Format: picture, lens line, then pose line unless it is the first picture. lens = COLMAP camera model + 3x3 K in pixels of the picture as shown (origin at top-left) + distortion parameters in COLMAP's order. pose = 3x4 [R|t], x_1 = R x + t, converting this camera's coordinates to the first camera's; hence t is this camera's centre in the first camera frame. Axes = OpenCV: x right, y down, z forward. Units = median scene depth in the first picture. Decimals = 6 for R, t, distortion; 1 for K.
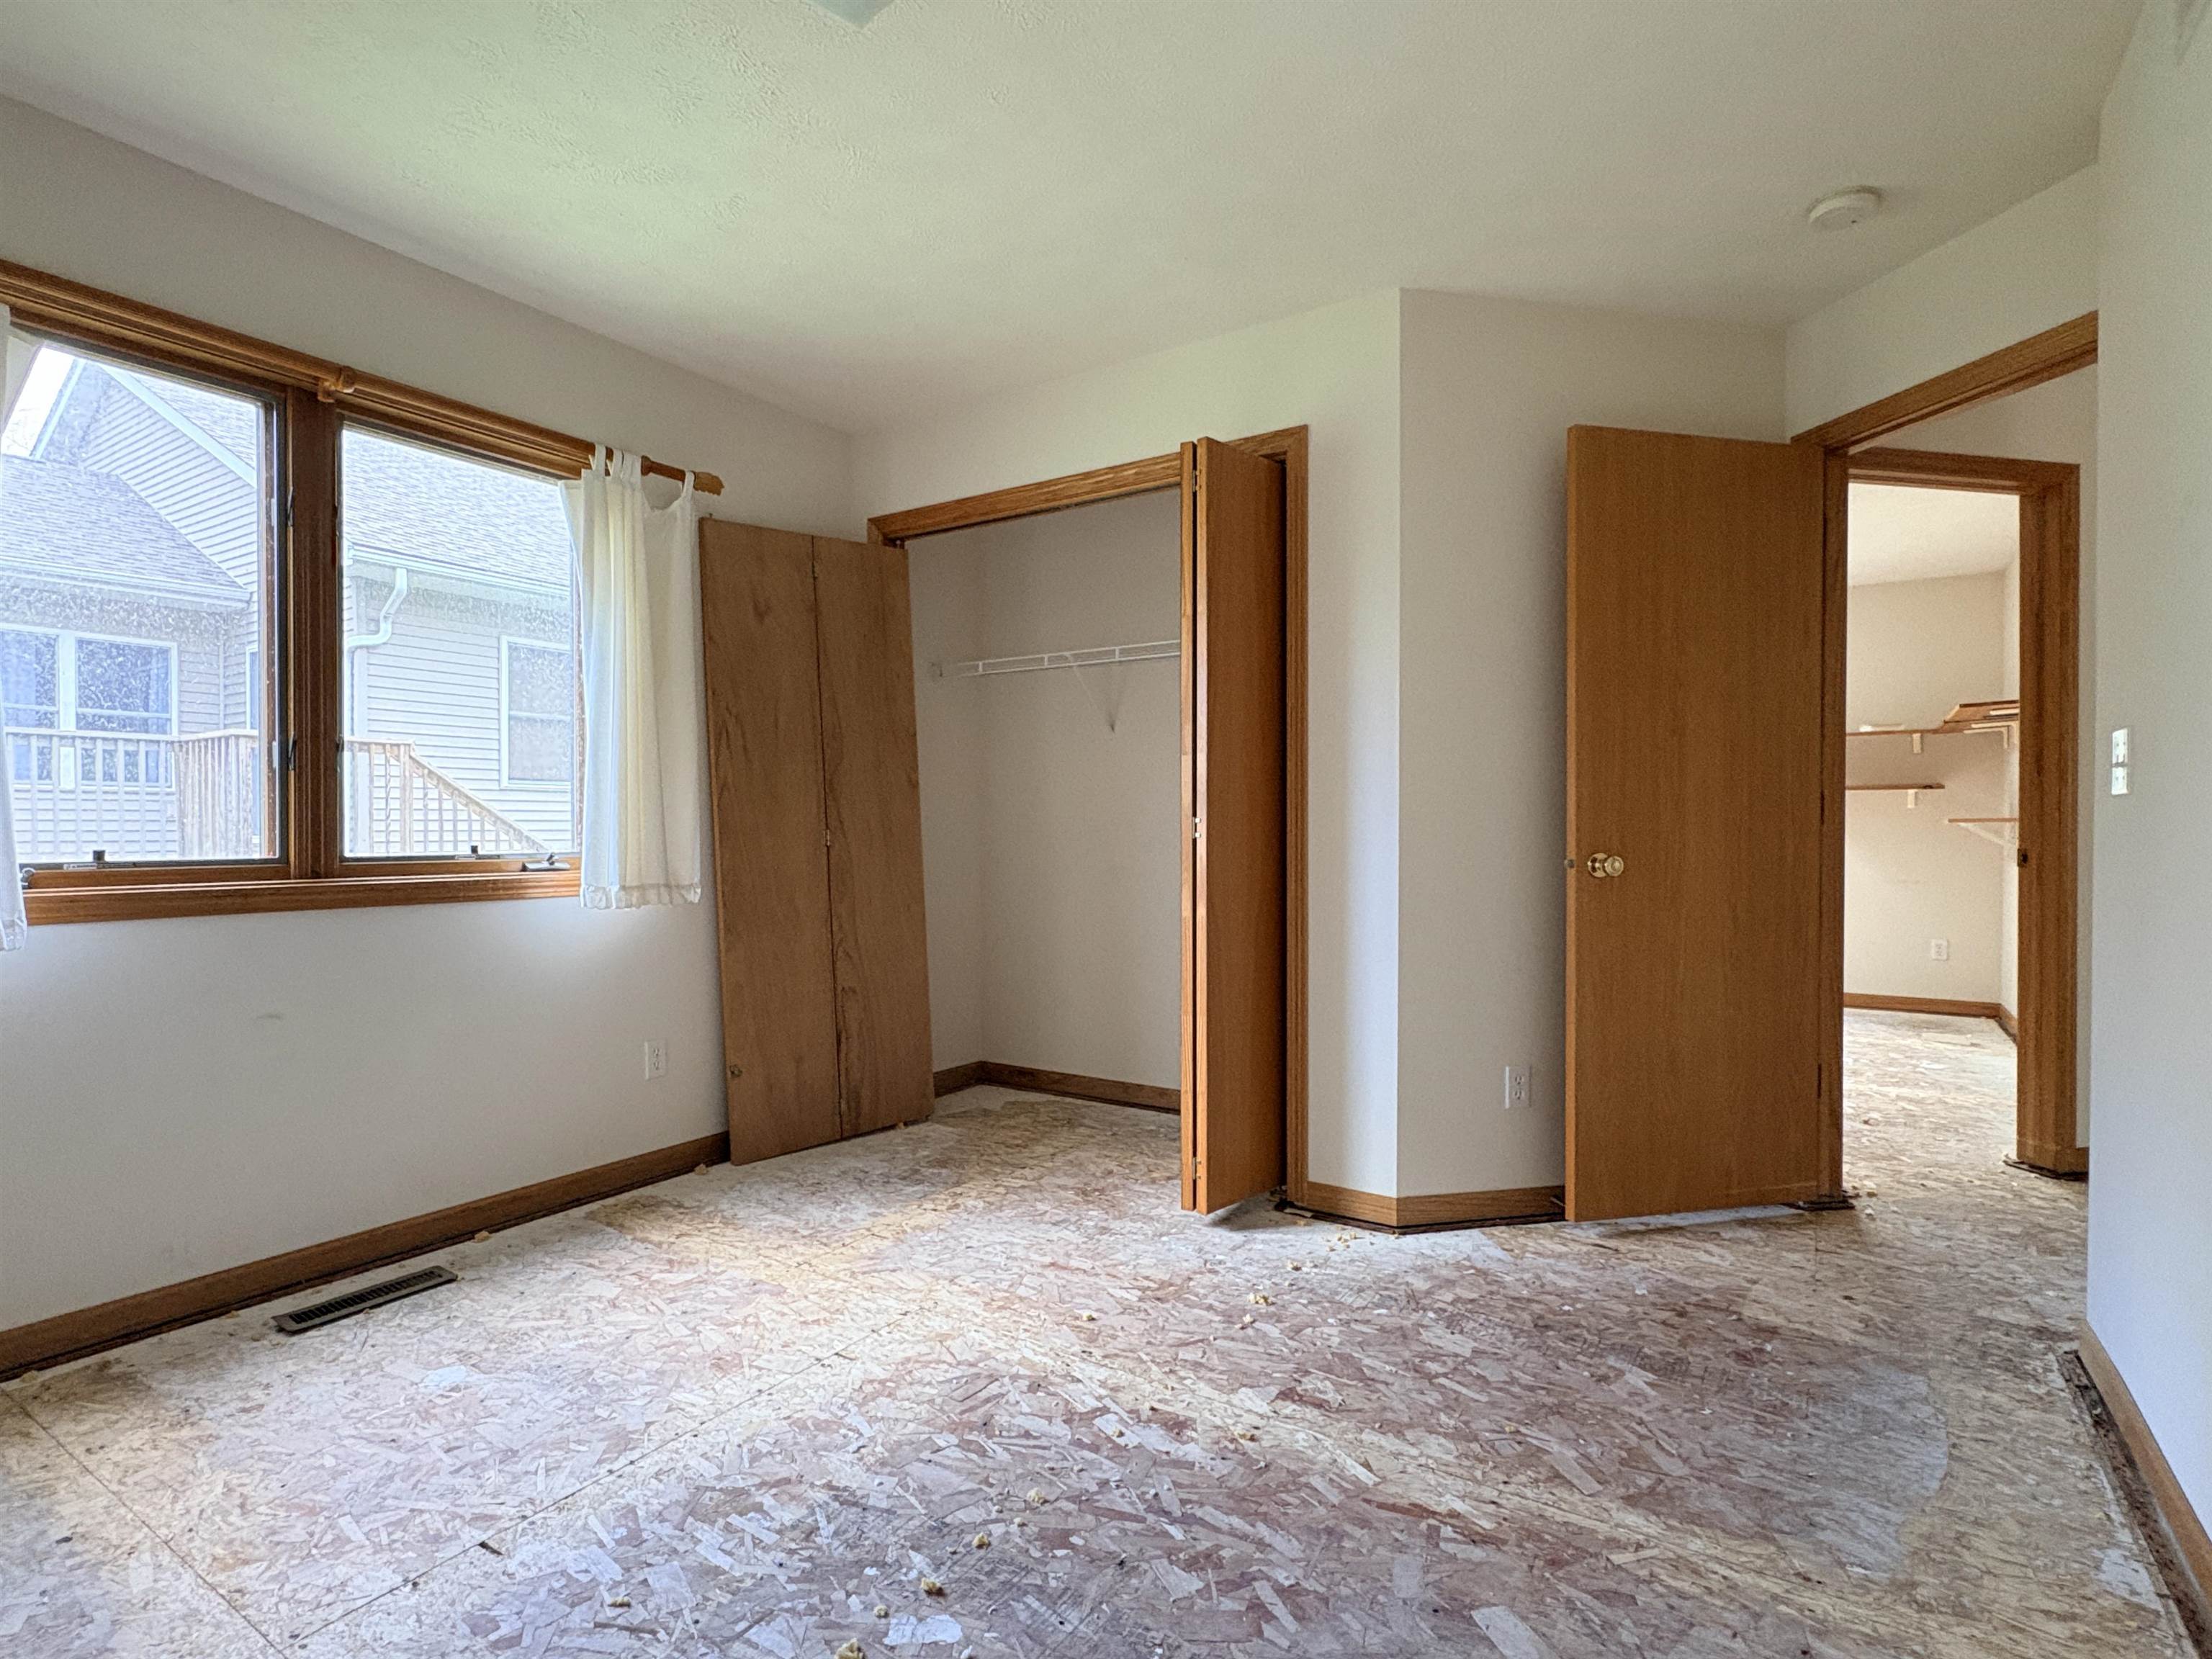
lens RADIAL K [[1114.8, 0, 1099.3], [0, 1114.8, 834.9], [0, 0, 1]] dist [-0.001075, 0.000423]
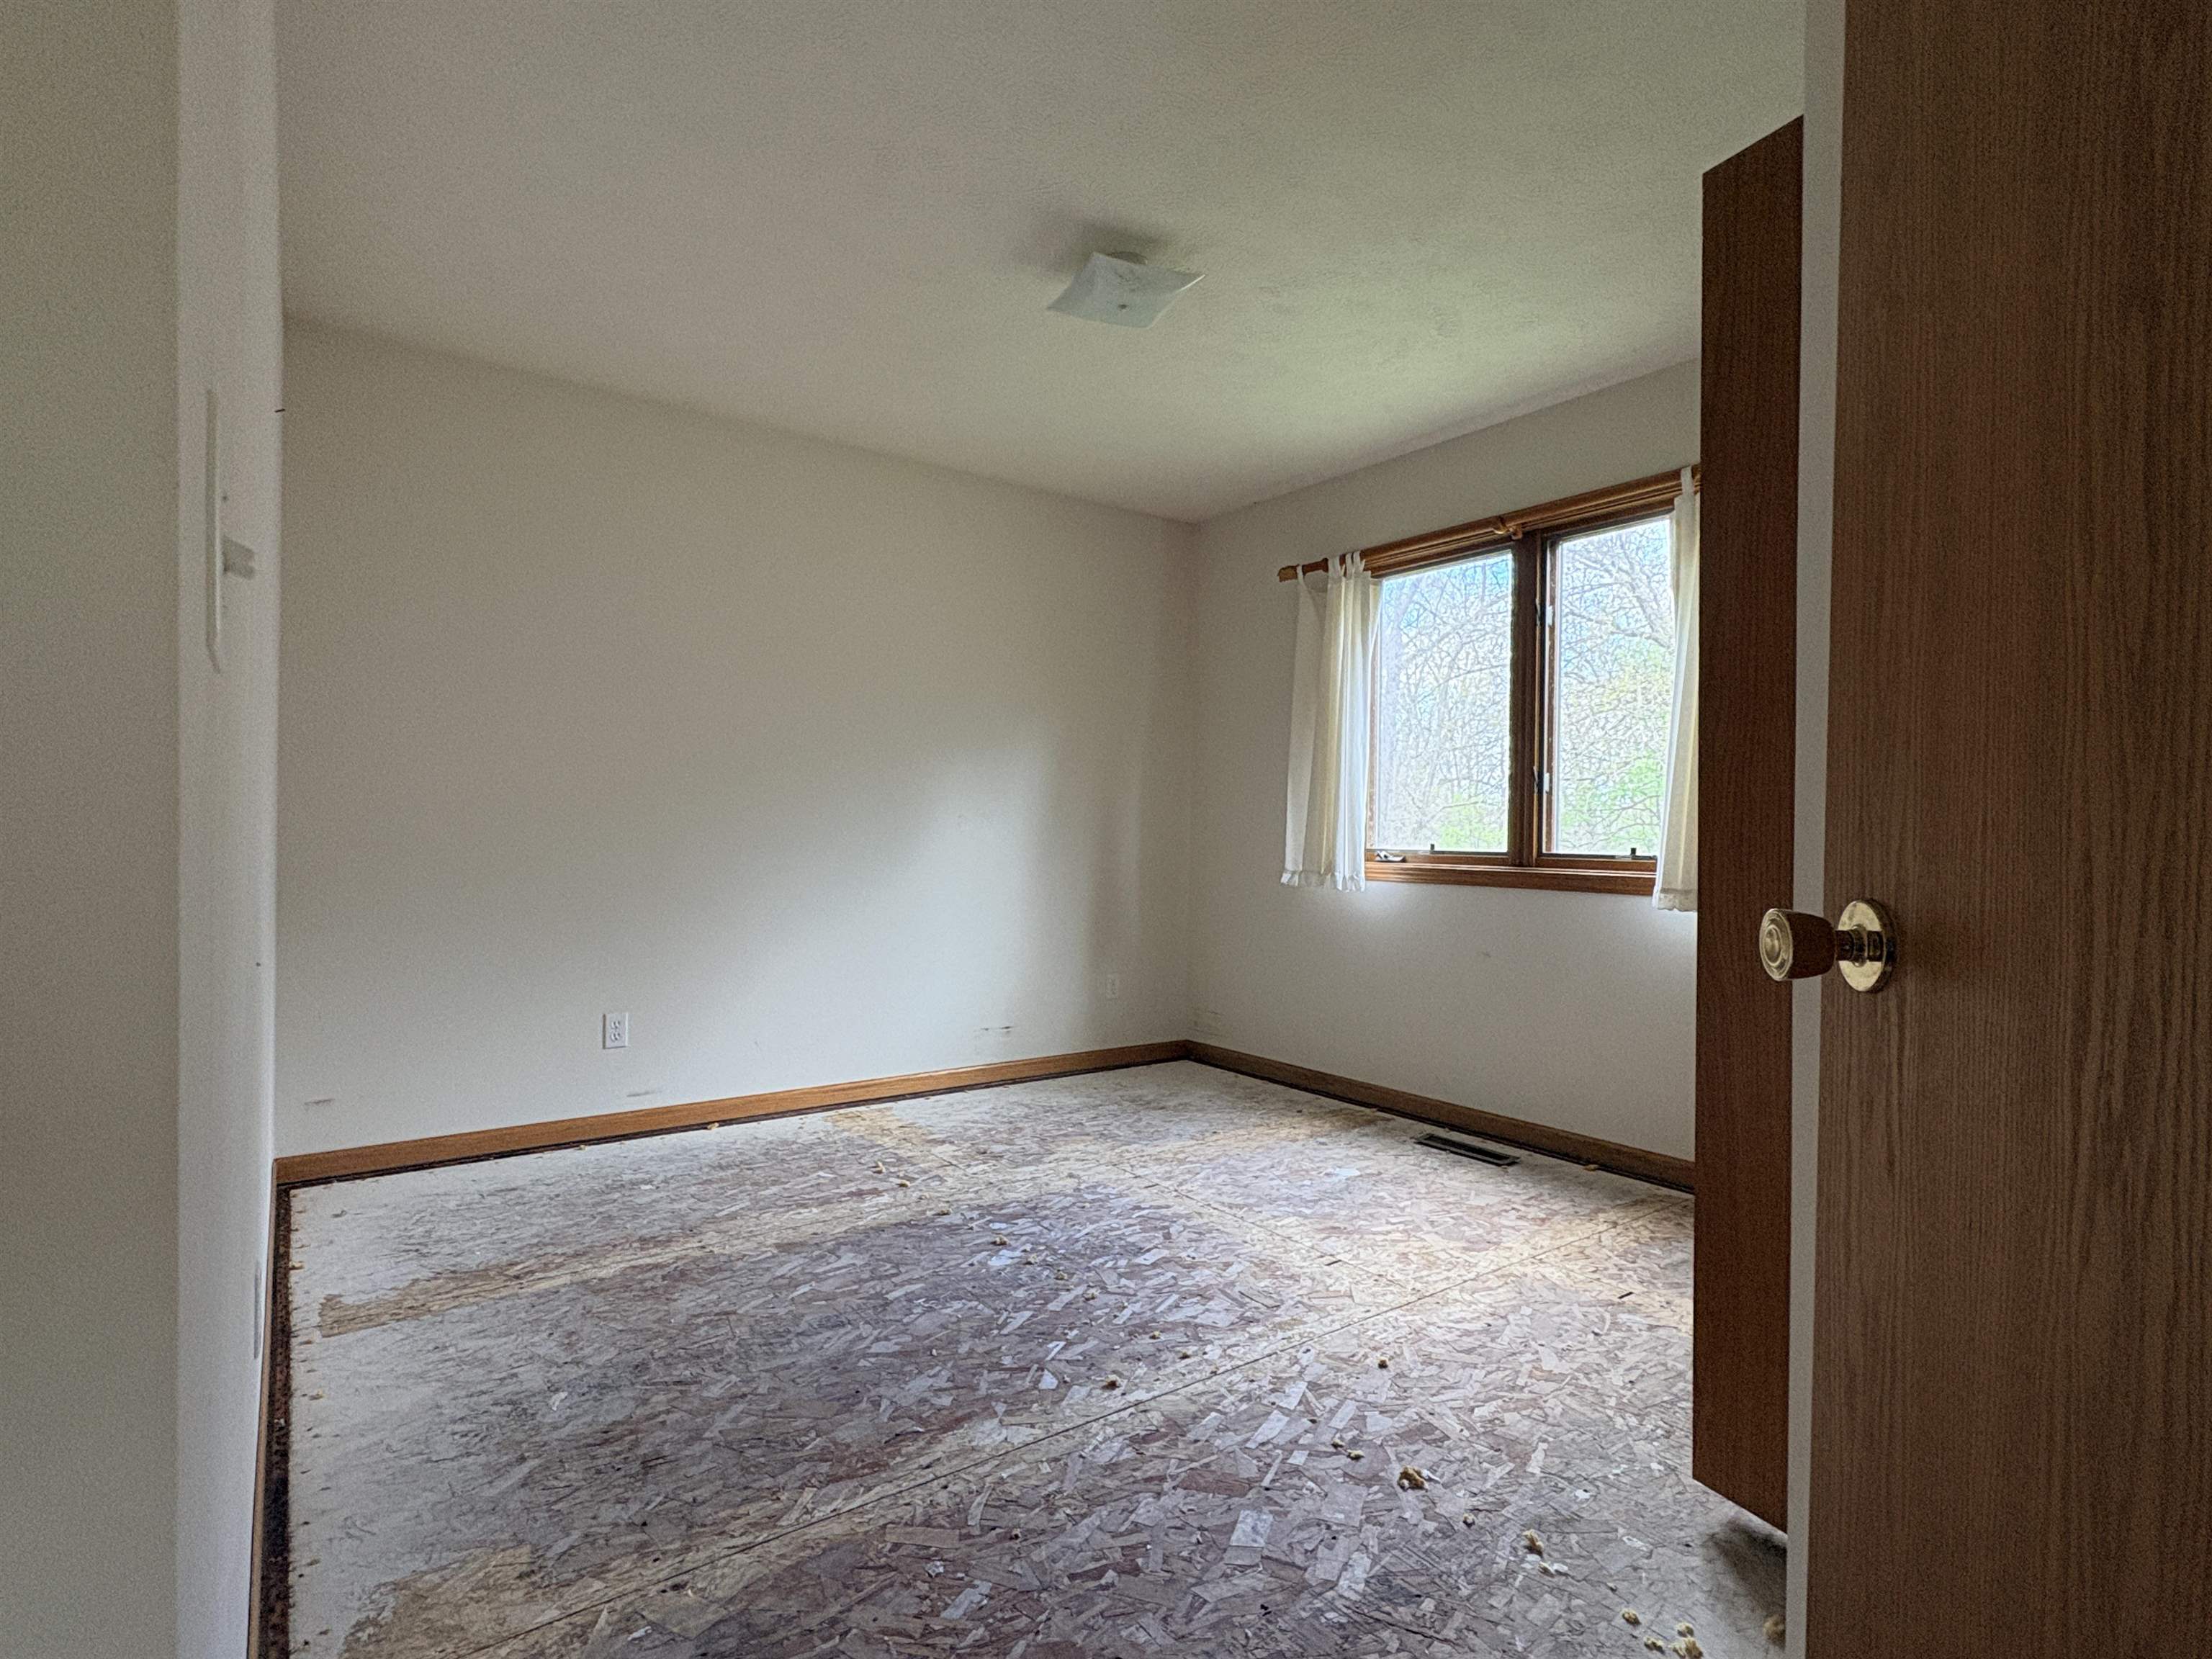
lens RADIAL K [[1114.8, 0, 1099.3], [0, 1114.8, 834.9], [0, 0, 1]] dist [-0.001075, 0.000423]
pose [[-0.359968, -0.004636, -0.932953, 0.931749], [-0.020686, 0.999781, 0.003014, 0.004473], [0.932735, 0.020384, -0.359985, 1.110960]]
